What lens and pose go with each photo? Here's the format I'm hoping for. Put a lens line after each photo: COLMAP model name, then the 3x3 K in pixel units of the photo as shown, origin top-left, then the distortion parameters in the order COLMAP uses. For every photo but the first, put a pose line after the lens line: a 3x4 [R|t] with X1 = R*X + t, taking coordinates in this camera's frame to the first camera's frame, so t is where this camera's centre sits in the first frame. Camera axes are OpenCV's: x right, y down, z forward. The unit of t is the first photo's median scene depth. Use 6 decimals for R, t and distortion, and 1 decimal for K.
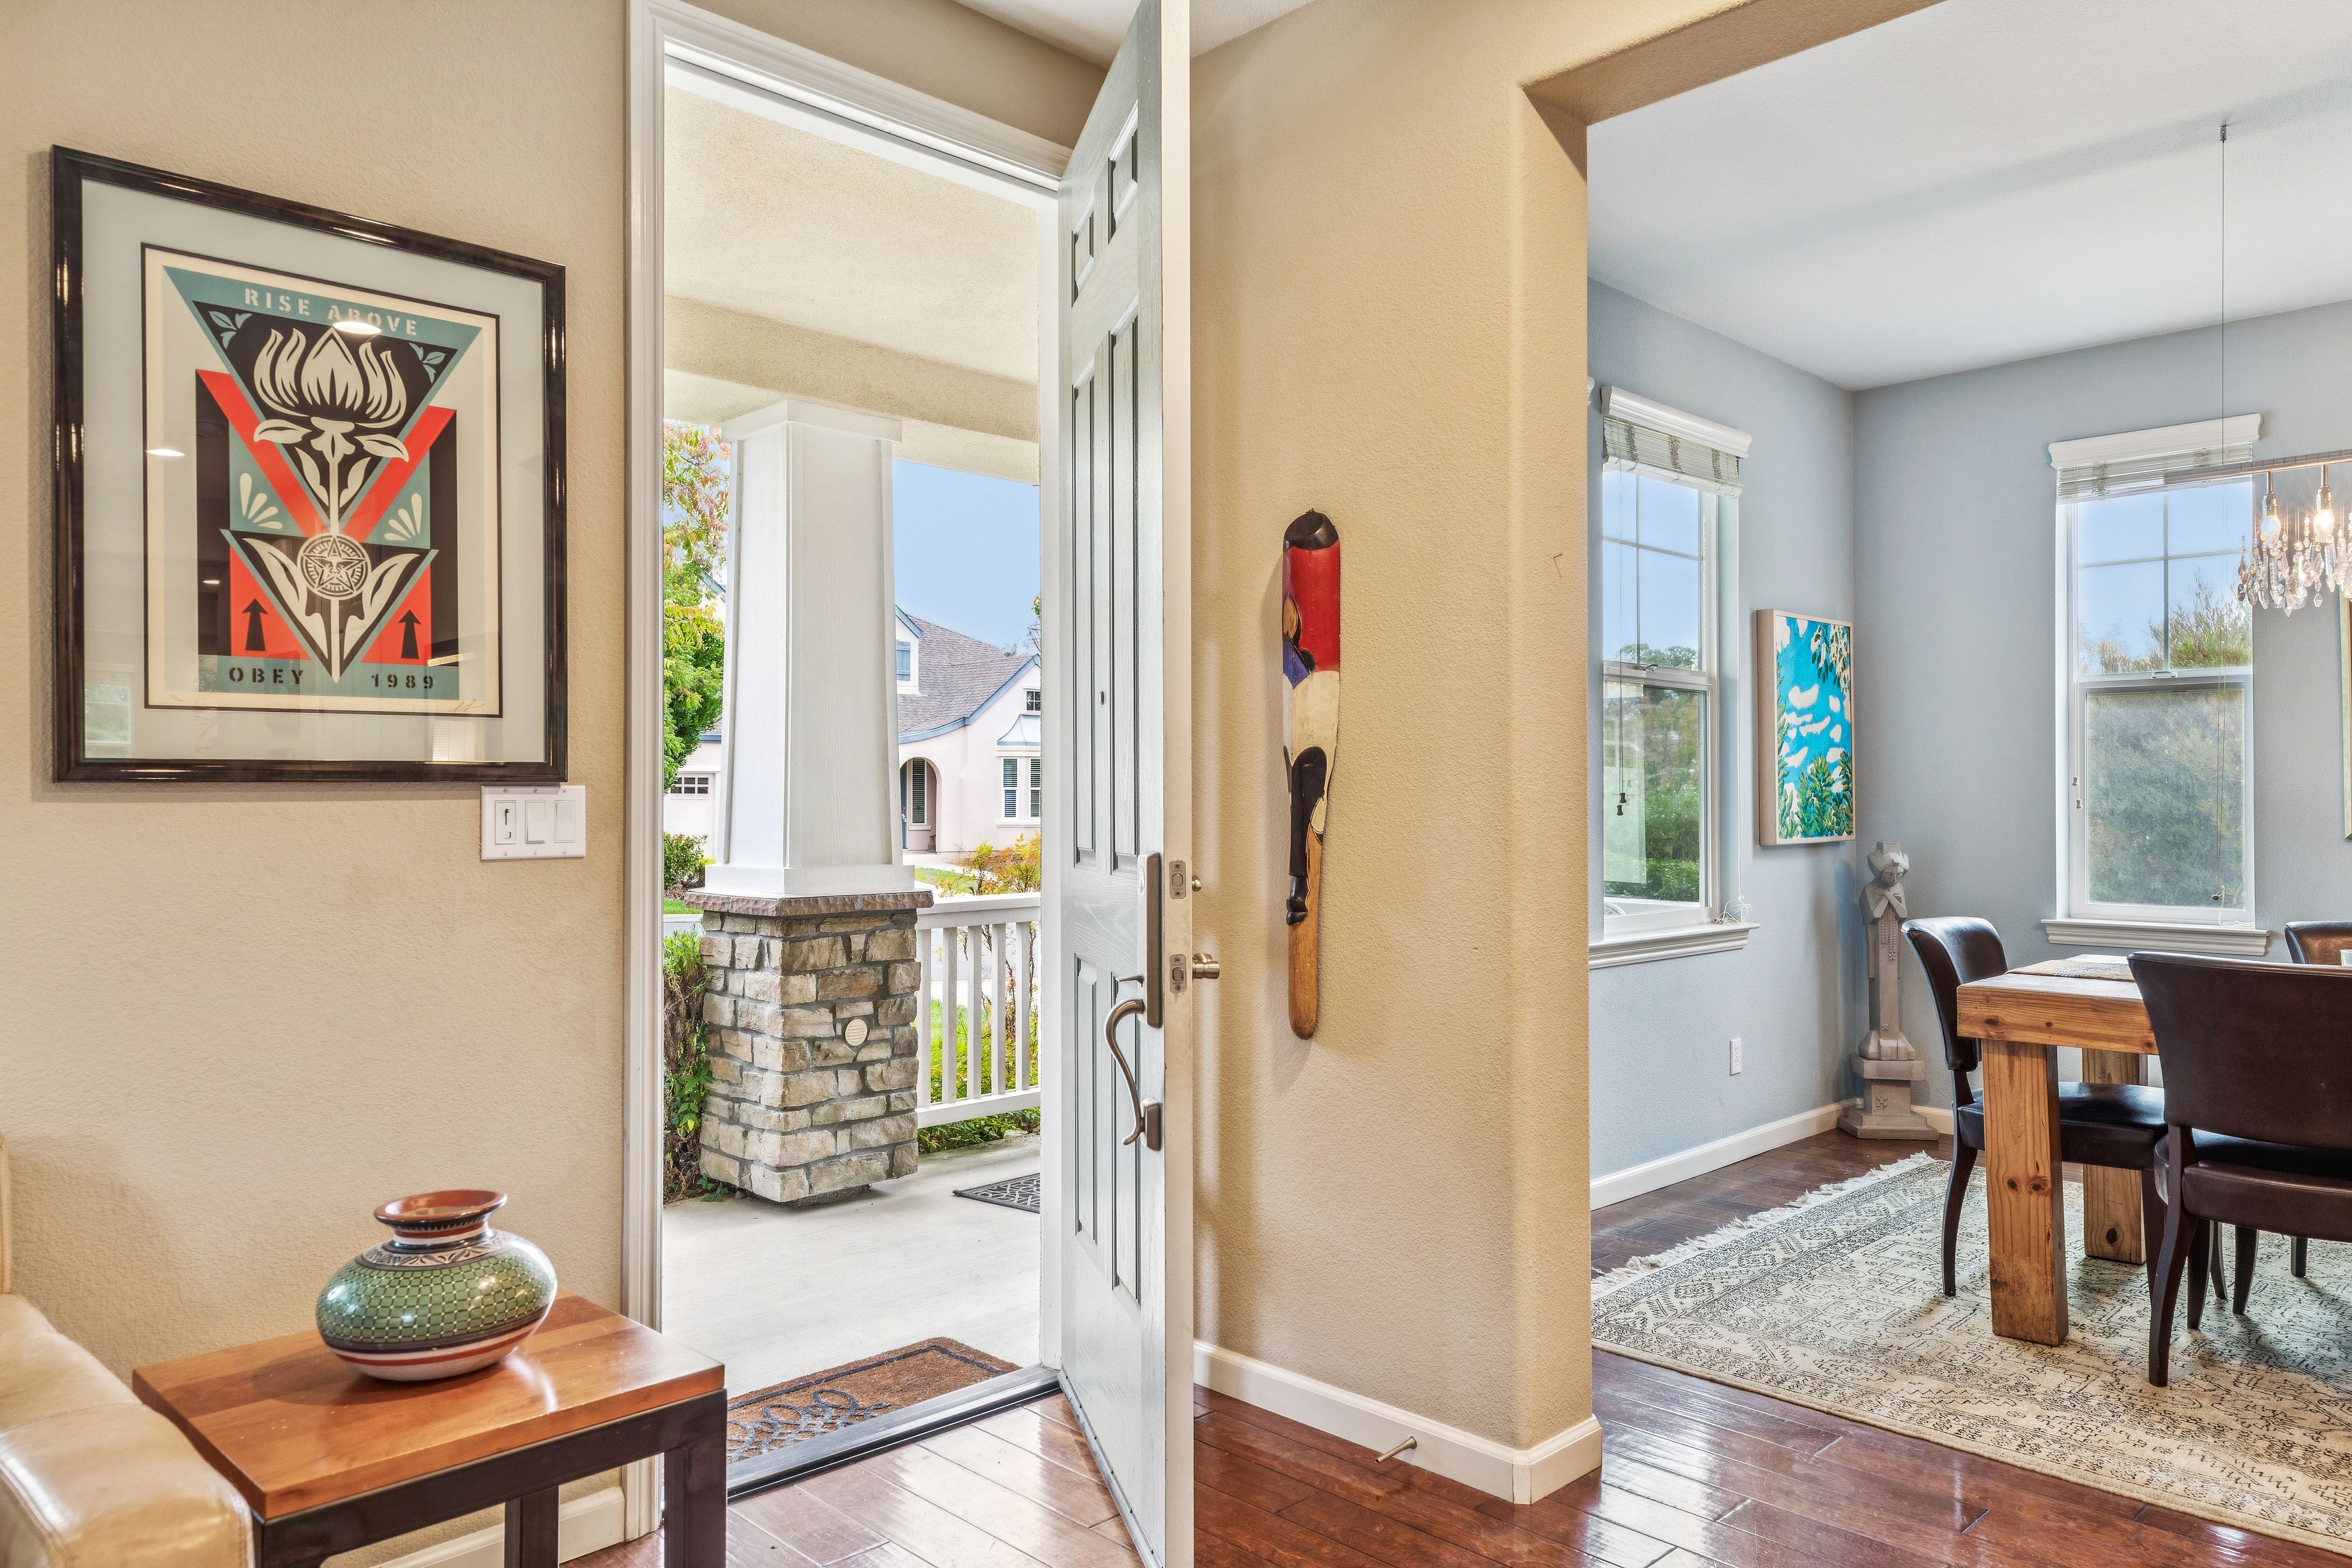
lens RADIAL K [[1569.1, 0, 1188.2], [0, 1569.1, 781.9], [0, 0, 1]] dist [0.012992, -0.004220]
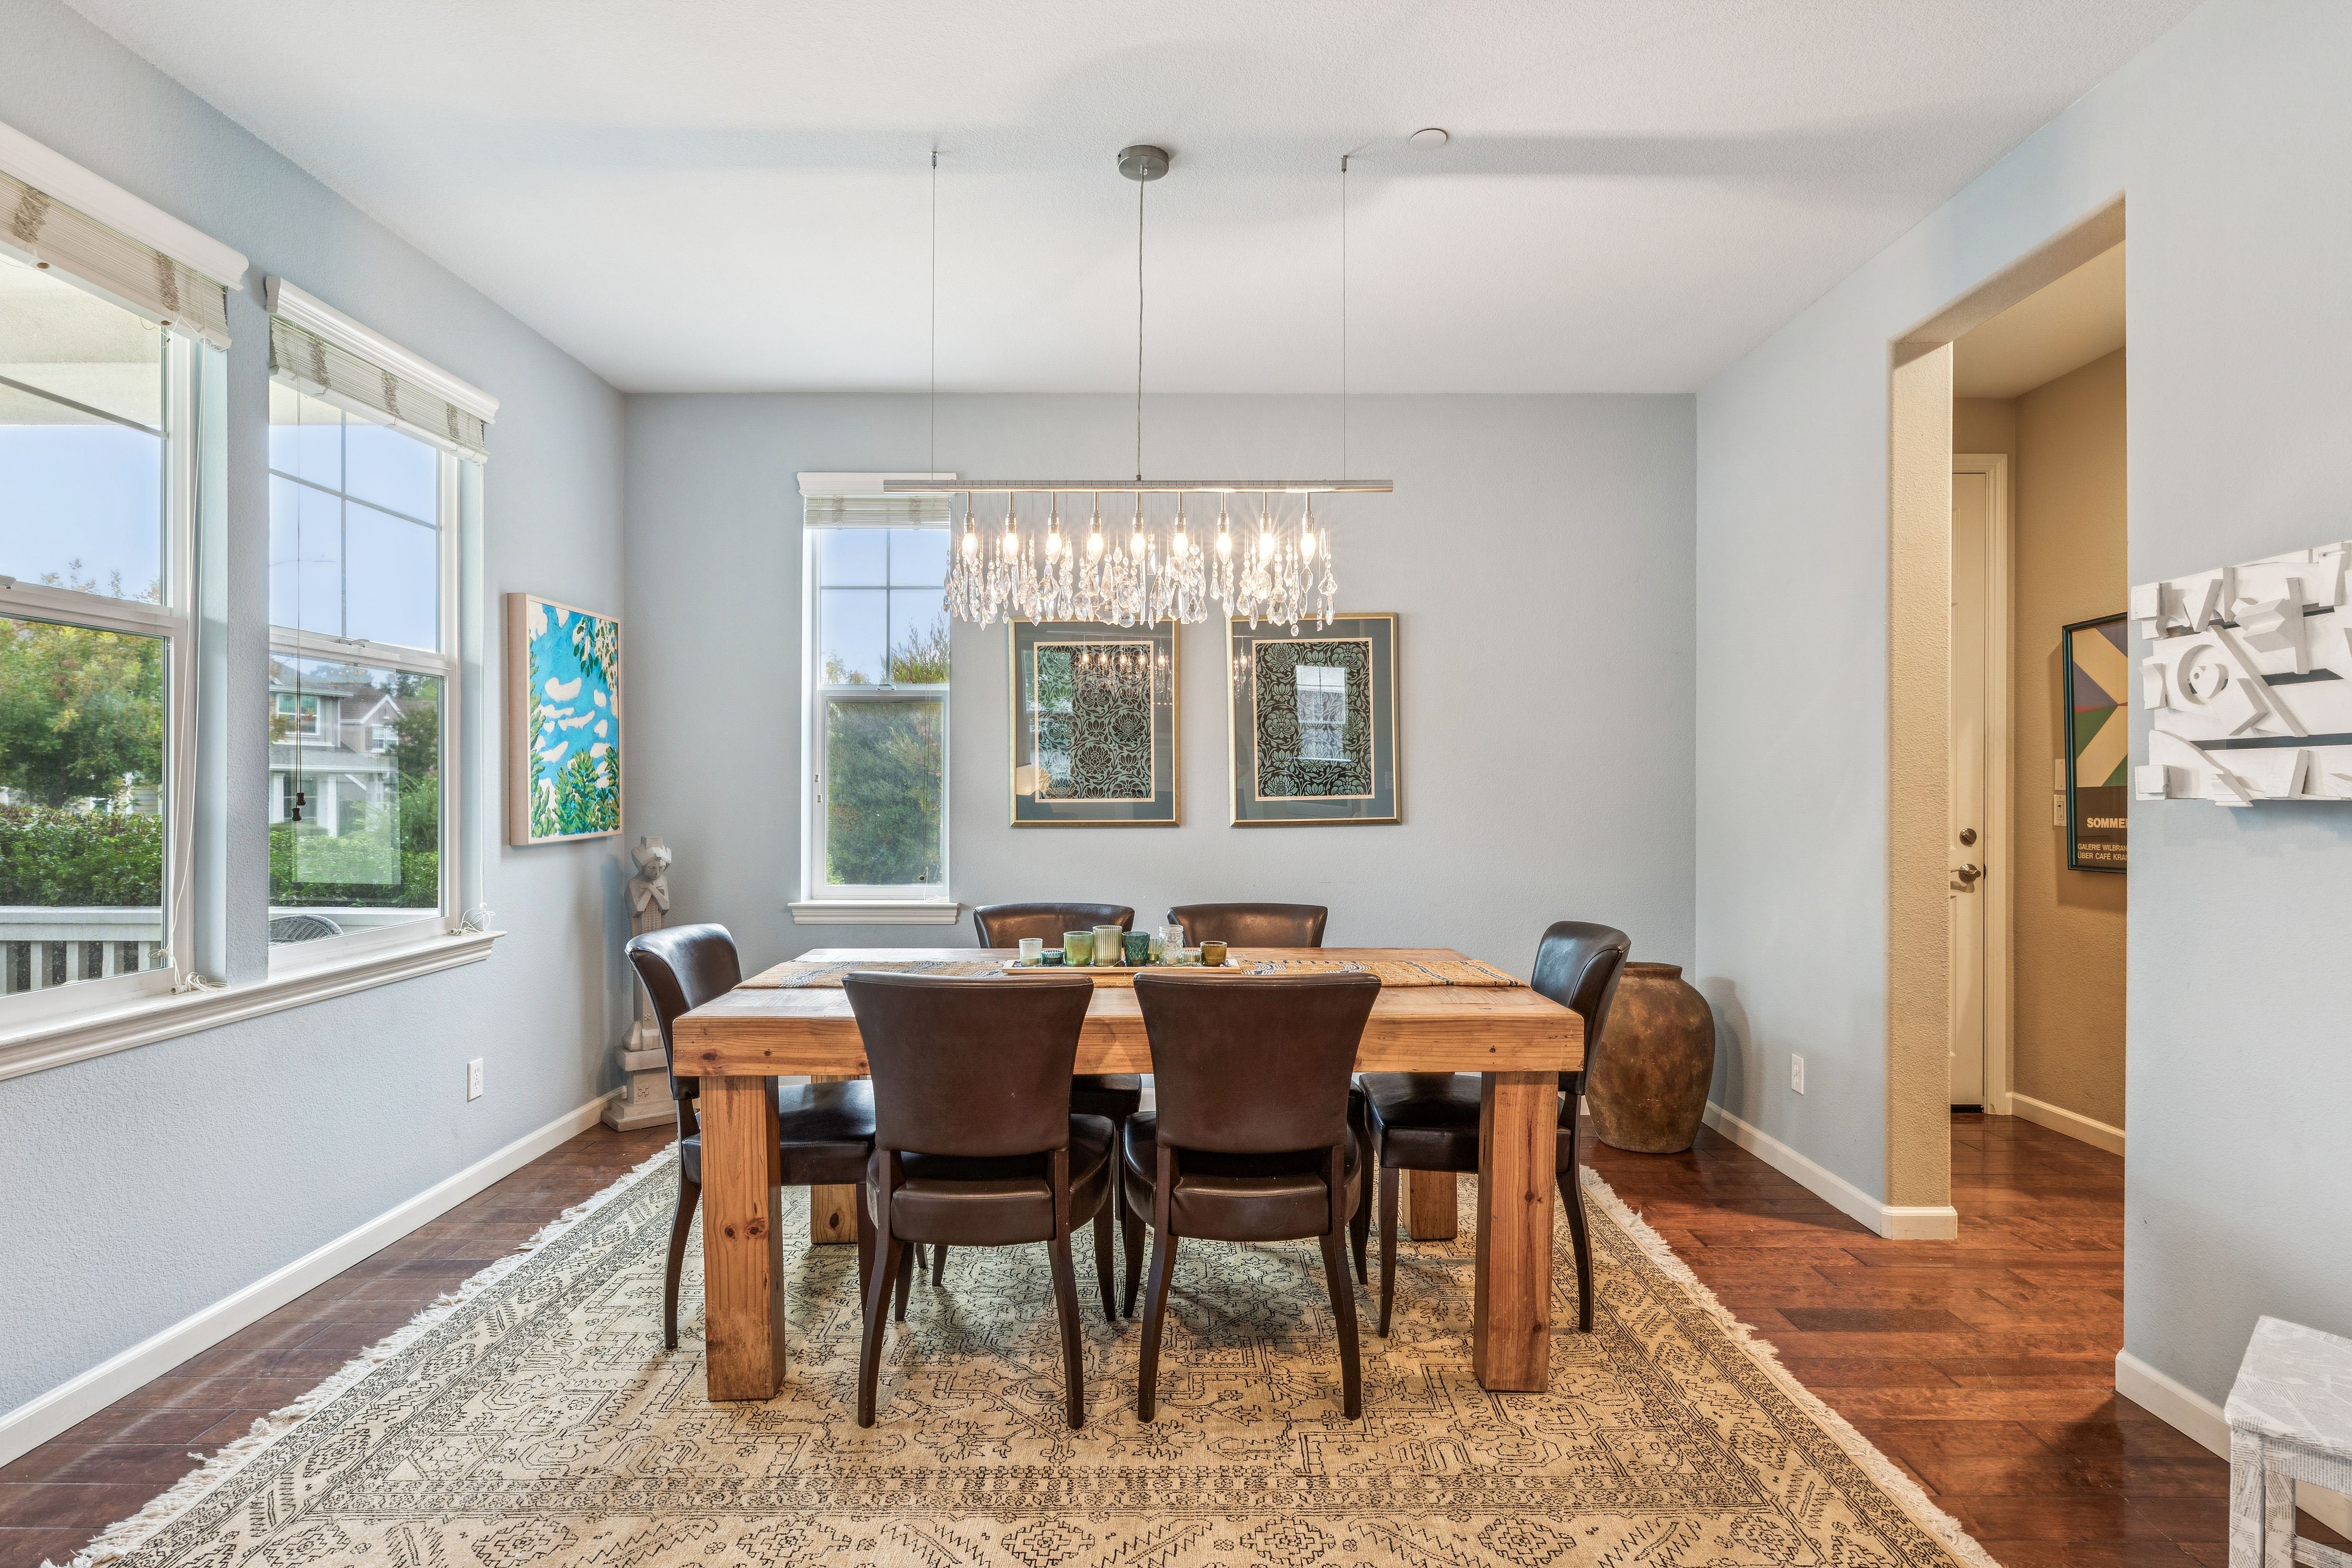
lens RADIAL K [[1205.2, 0, 1136.8], [0, 1205.2, 786.1], [0, 0, 1]] dist [0.002308, -0.000806]
pose [[0.728157, 0.000306, 0.685411, 0.188447], [-0.010644, 0.999884, 0.010862, -0.008711], [-0.685328, -0.015204, 0.728076, 0.292857]]
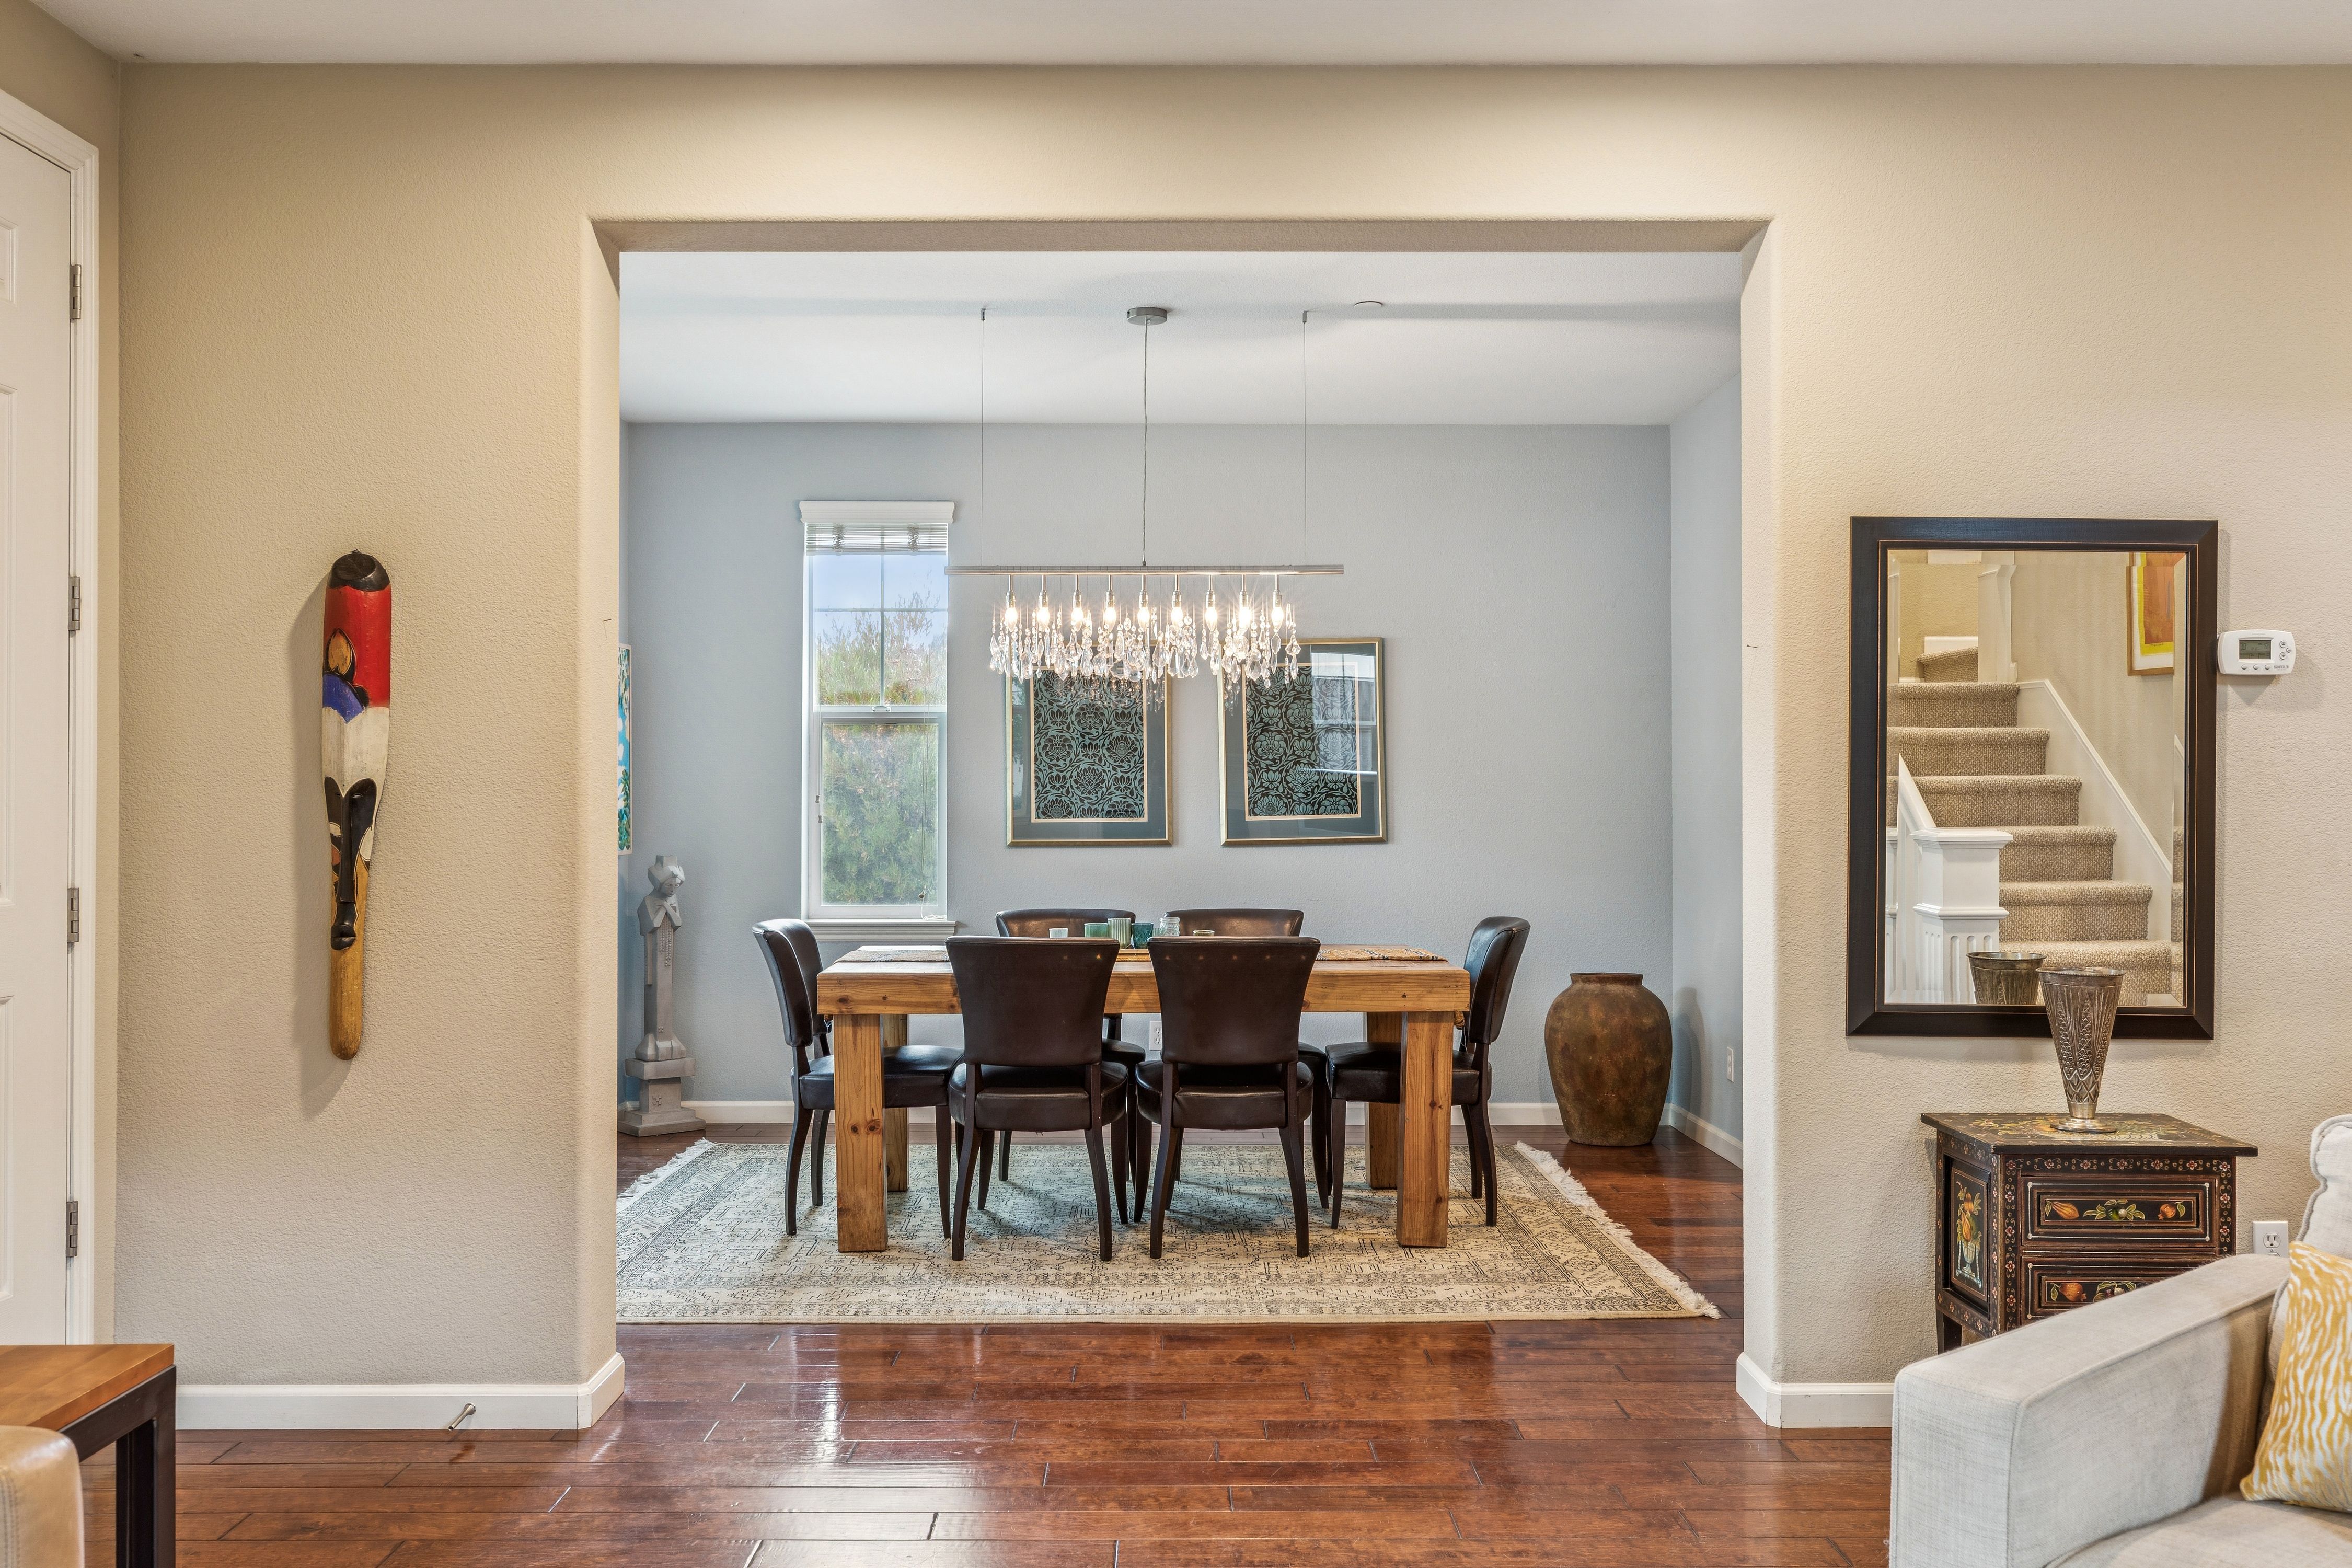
lens RADIAL K [[1907.8, 0, 1179.1], [0, 1907.8, 791.1], [0, 0, 1]] dist [0.015753, 0.001957]
pose [[0.694615, 0.004438, 0.719368, -0.334411], [-0.009185, 0.999954, 0.002699, -0.016398], [-0.719323, -0.008482, 0.694624, -0.202215]]
